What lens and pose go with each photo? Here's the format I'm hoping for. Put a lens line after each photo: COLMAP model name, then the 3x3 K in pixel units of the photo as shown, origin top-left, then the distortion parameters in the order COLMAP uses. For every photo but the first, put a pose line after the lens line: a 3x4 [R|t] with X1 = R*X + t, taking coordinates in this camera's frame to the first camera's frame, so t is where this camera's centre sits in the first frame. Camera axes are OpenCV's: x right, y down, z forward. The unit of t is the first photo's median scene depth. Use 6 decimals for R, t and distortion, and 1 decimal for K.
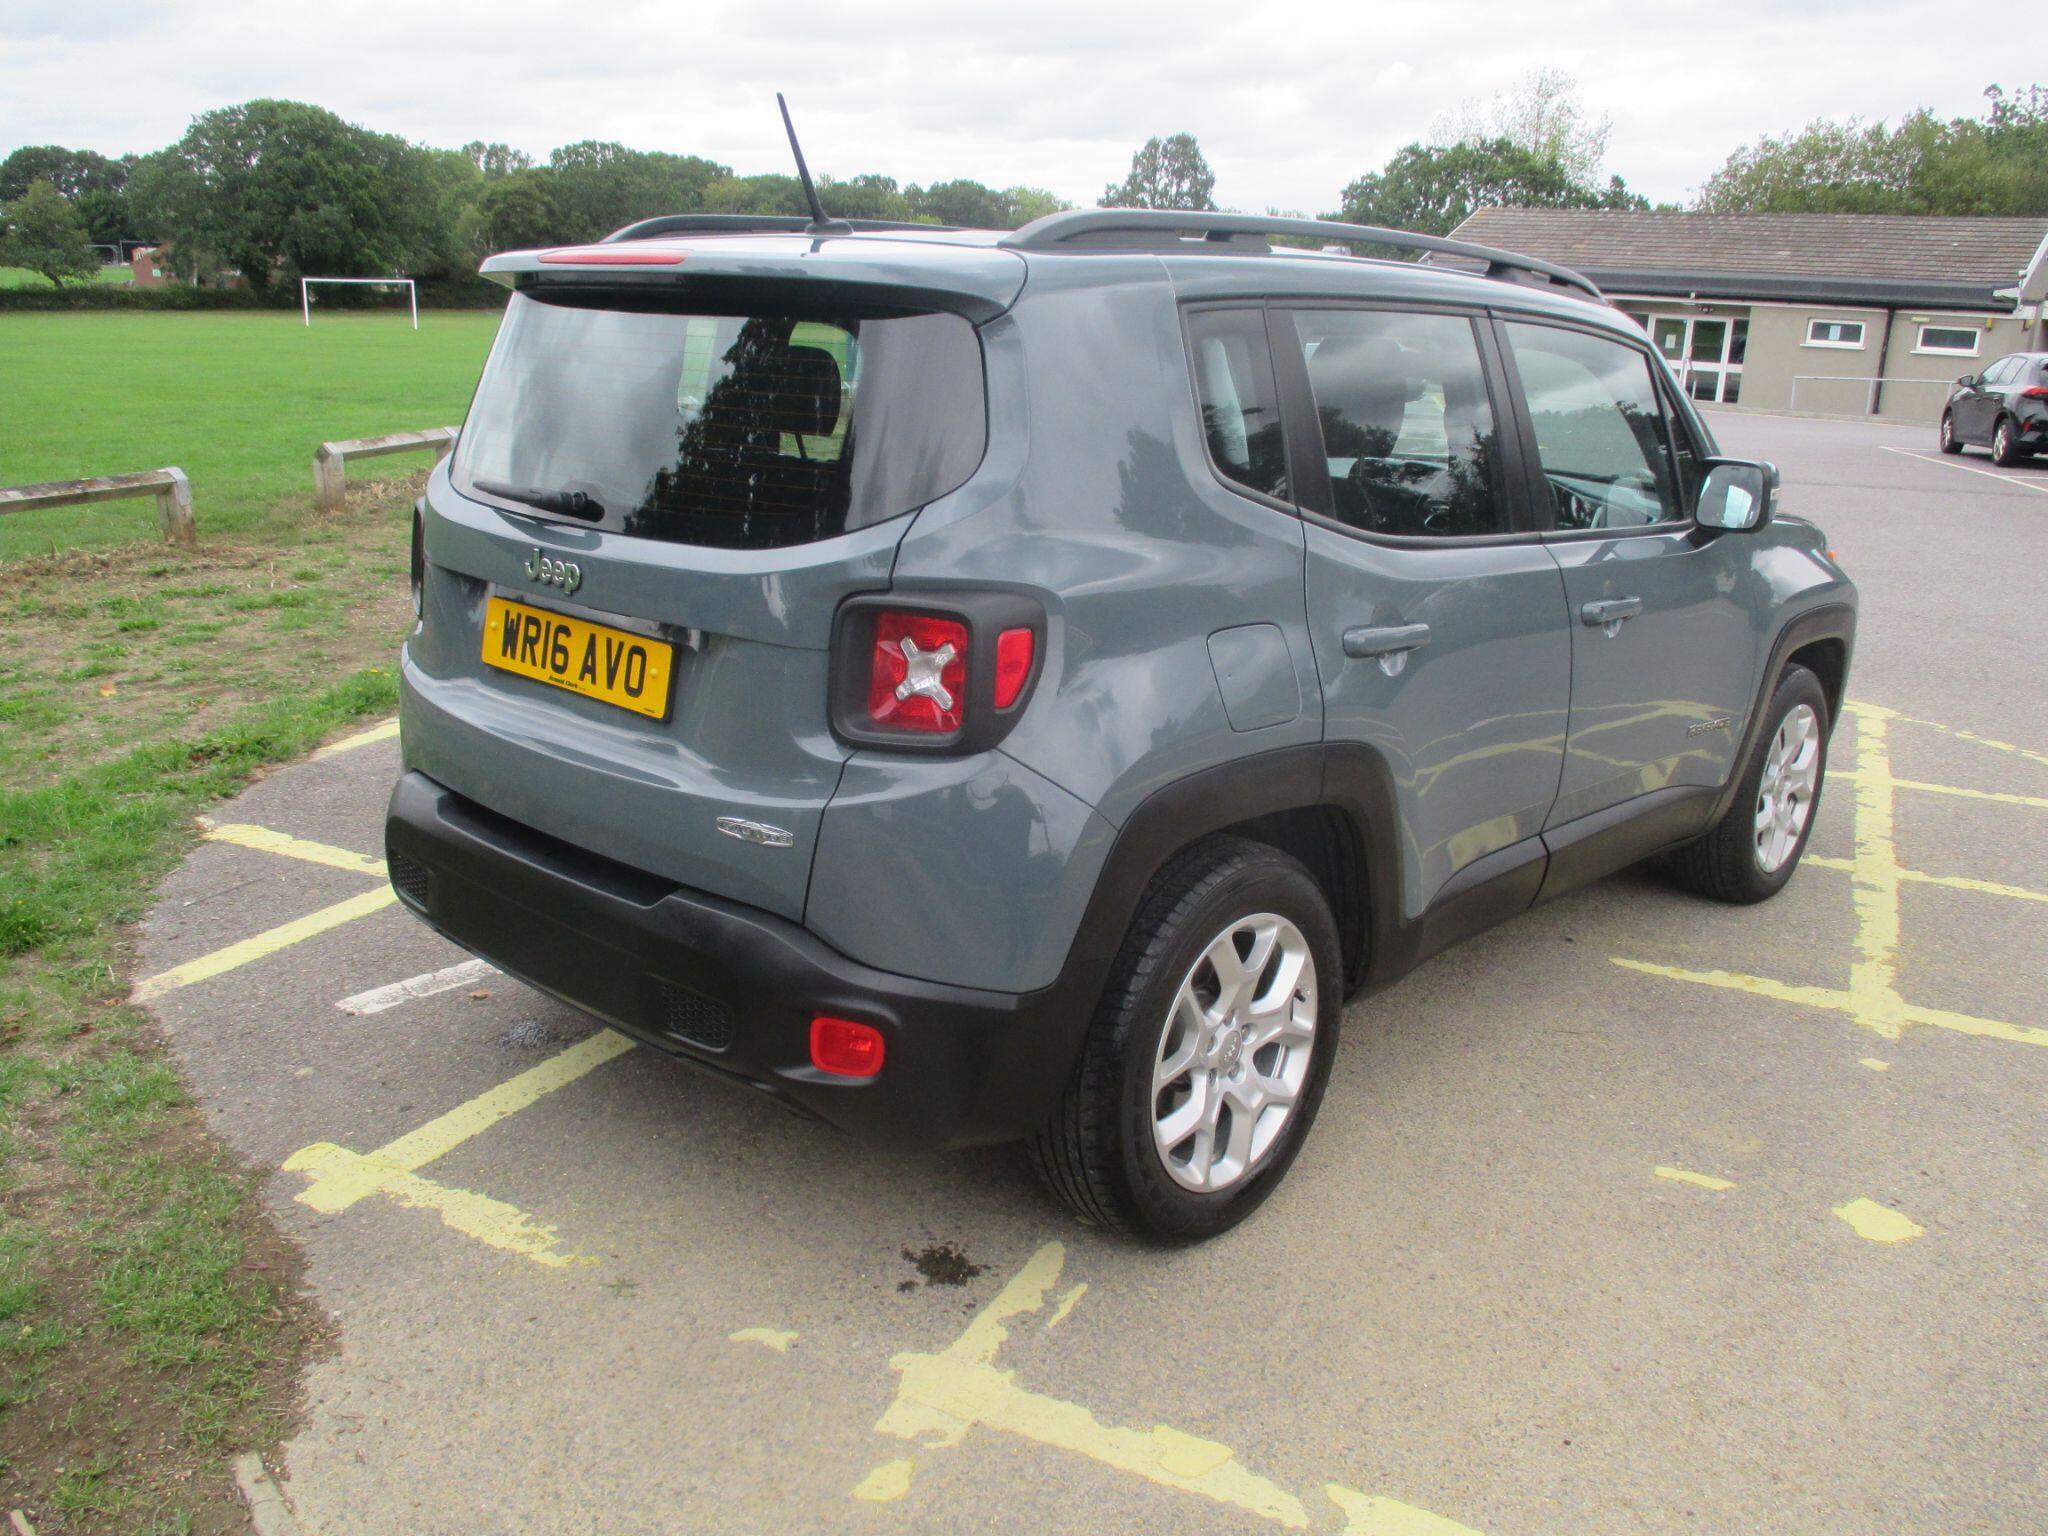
lens RADIAL K [[1709.0, 0, 1020.4], [0, 1709.0, 873.5], [0, 0, 1]] dist [-0.032684, 0.005134]
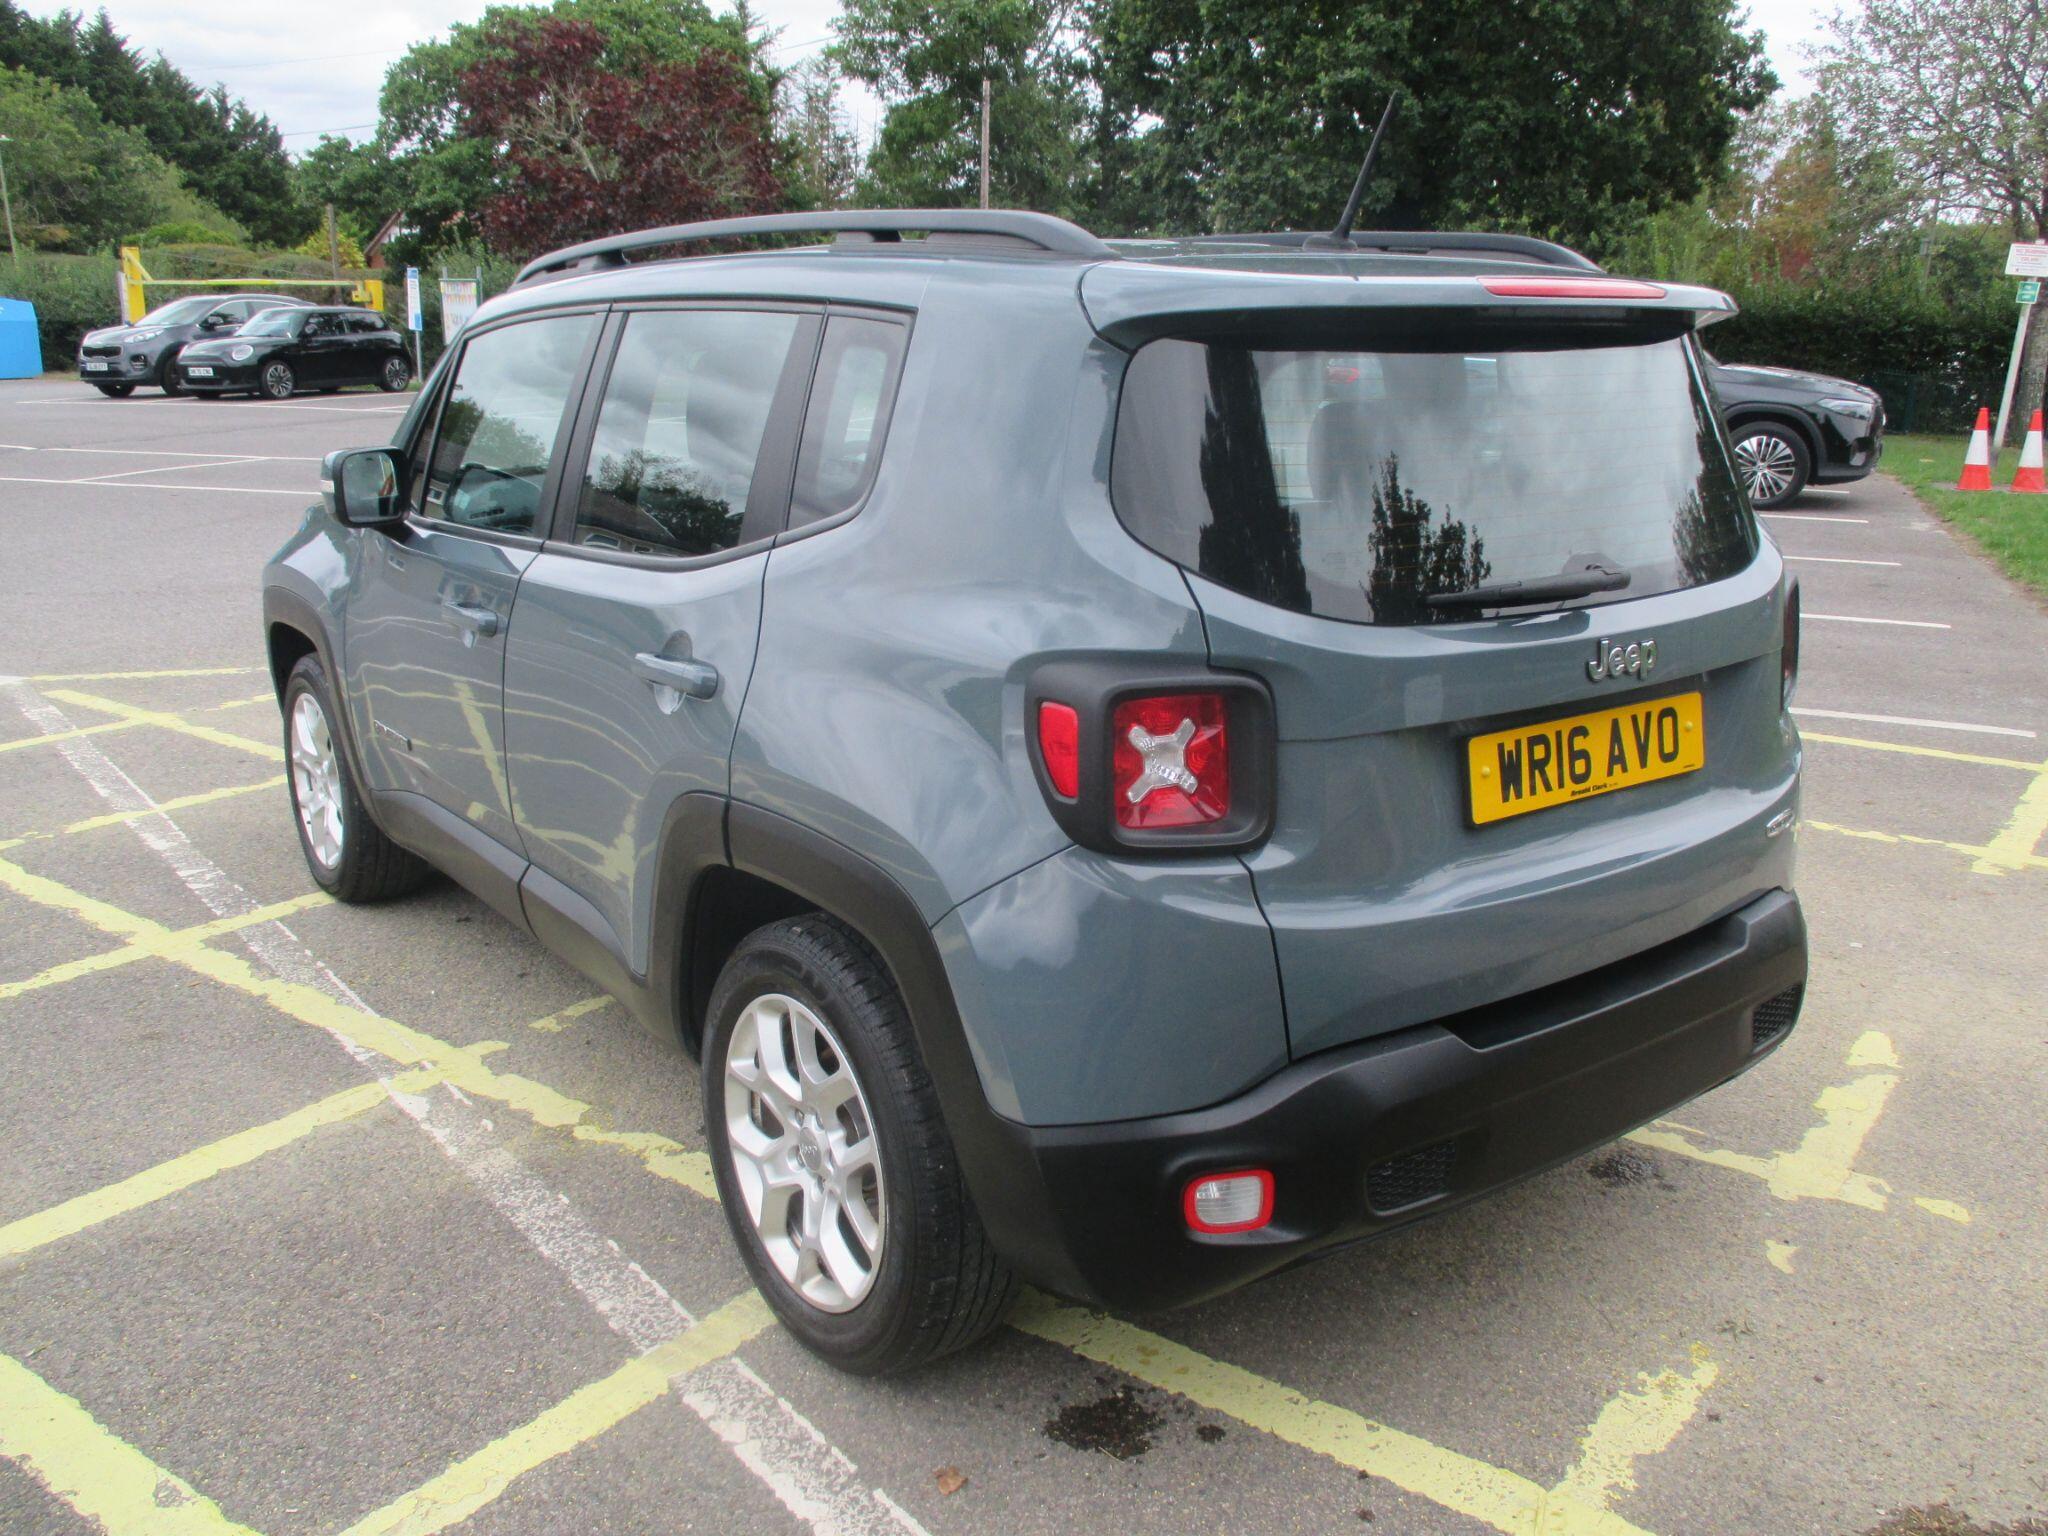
lens RADIAL K [[1728.0, 0, 1034.1], [0, 1728.0, 853.1], [0, 0, 1]] dist [-0.034727, 0.008675]
pose [[0.165564, -0.336622, 0.926970, -0.805823], [0.317696, 0.908040, 0.273005, -0.291999], [-0.933626, 0.249295, 0.257282, 0.751554]]
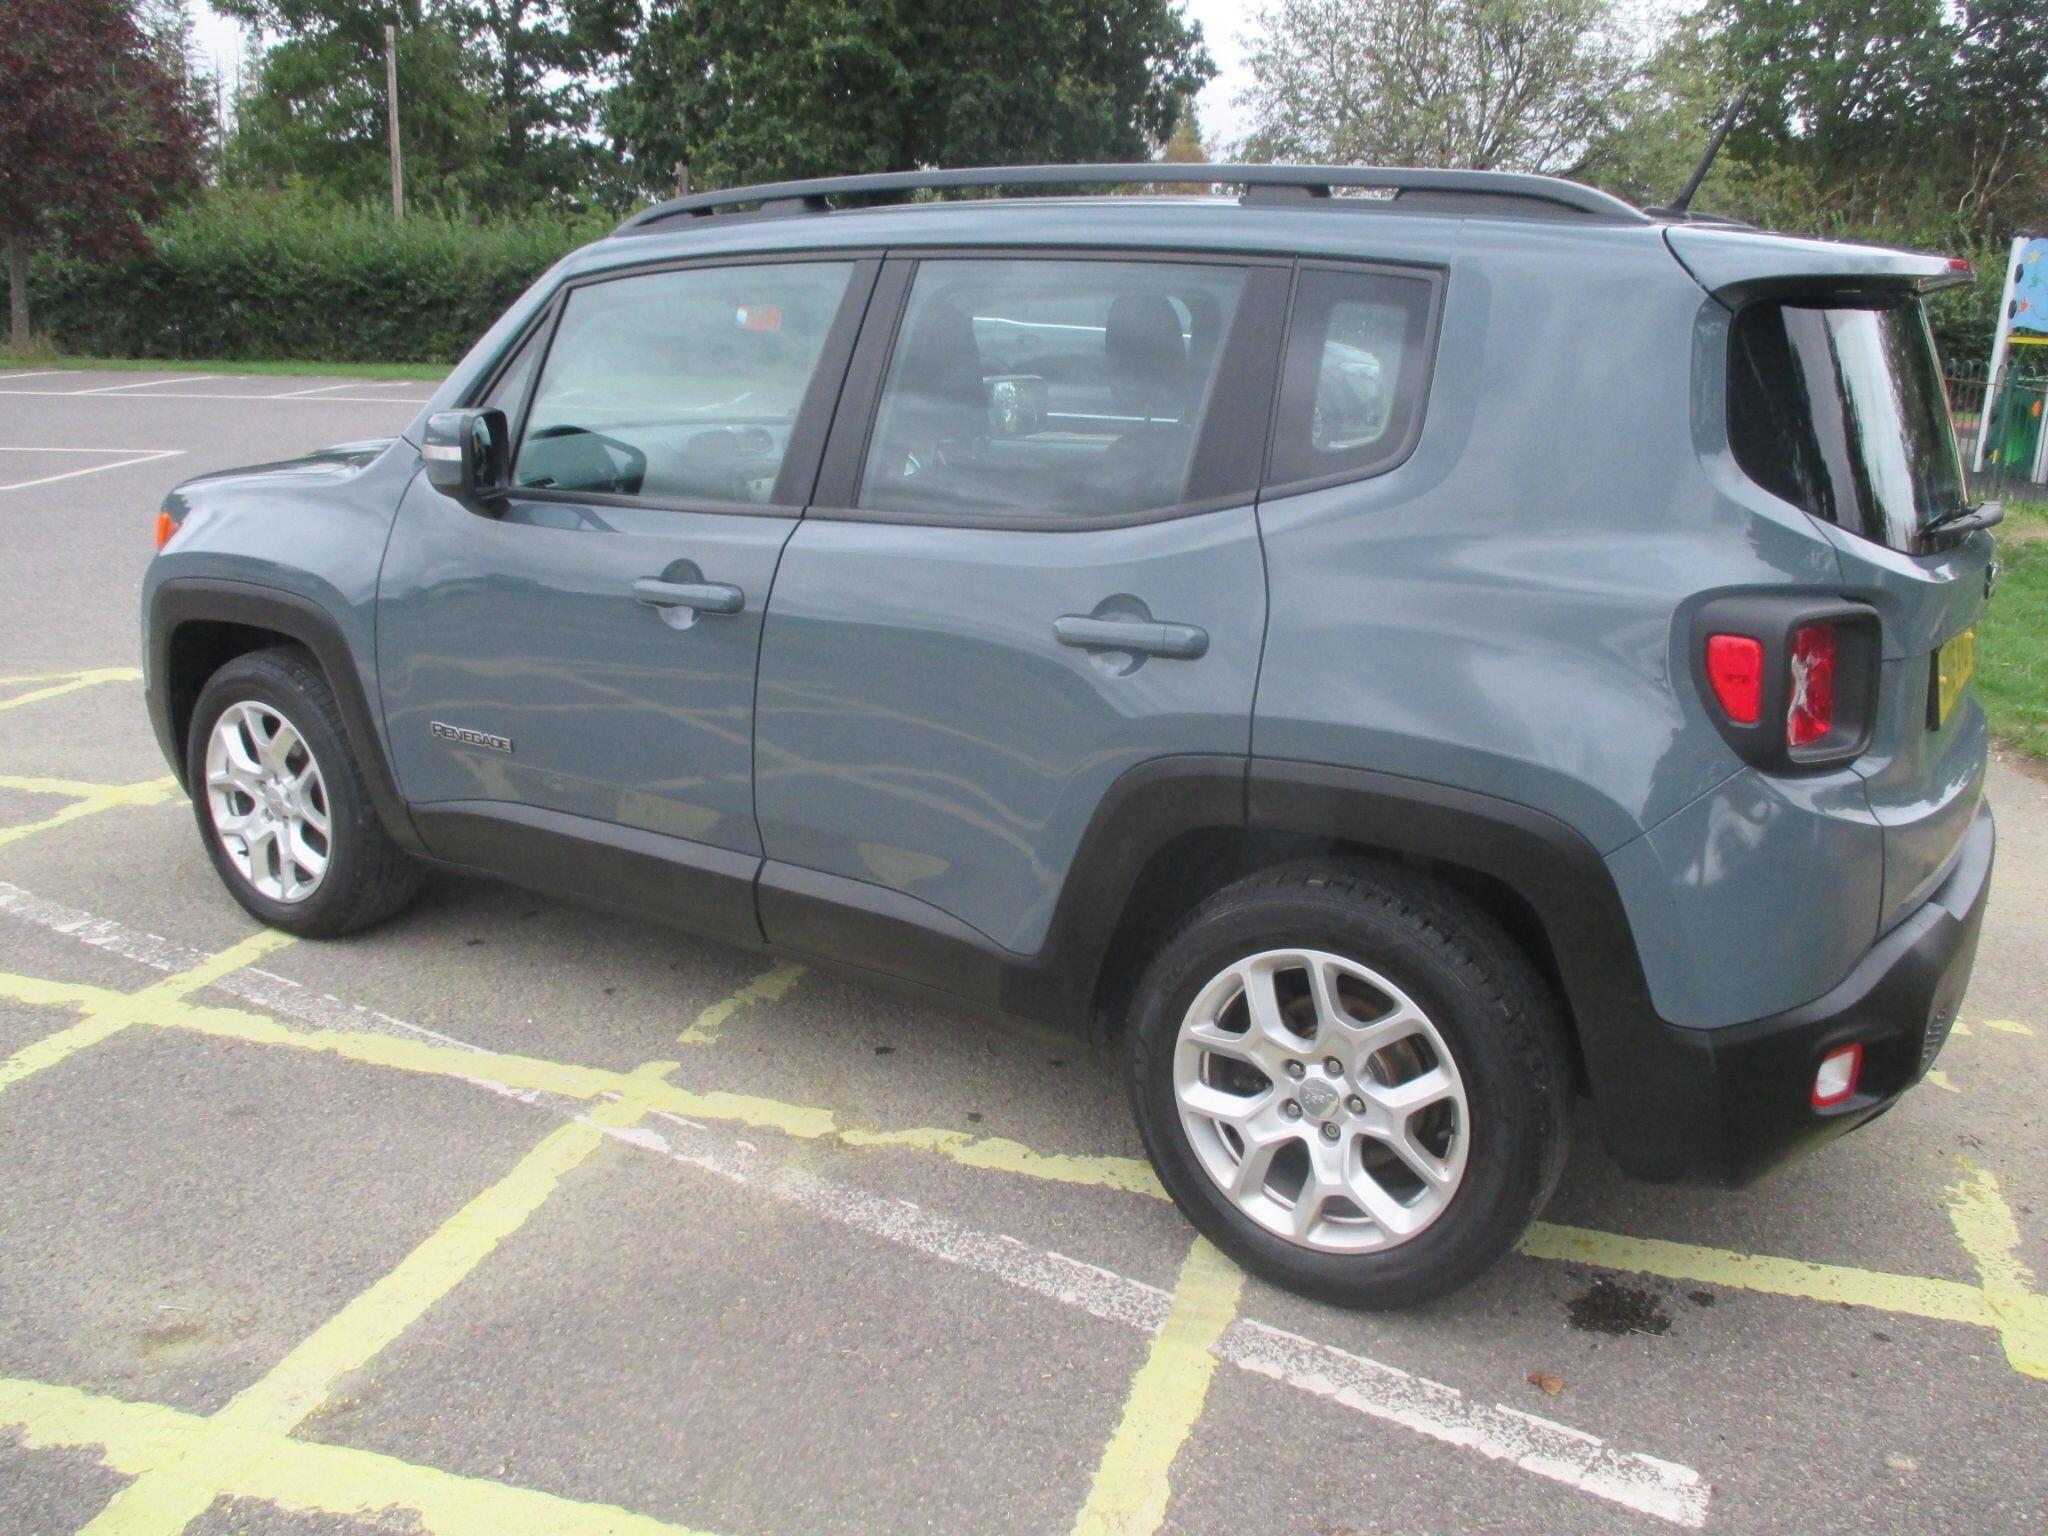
lens RADIAL K [[1716.5, 0, 1029.5], [0, 1716.5, 859.4], [0, 0, 1]] dist [-0.028576, -0.001773]
pose [[-0.183861, -0.356369, 0.916077, -0.800805], [0.287005, 0.871890, 0.396783, -0.415380], [-0.940119, 0.335871, -0.058027, 1.150640]]
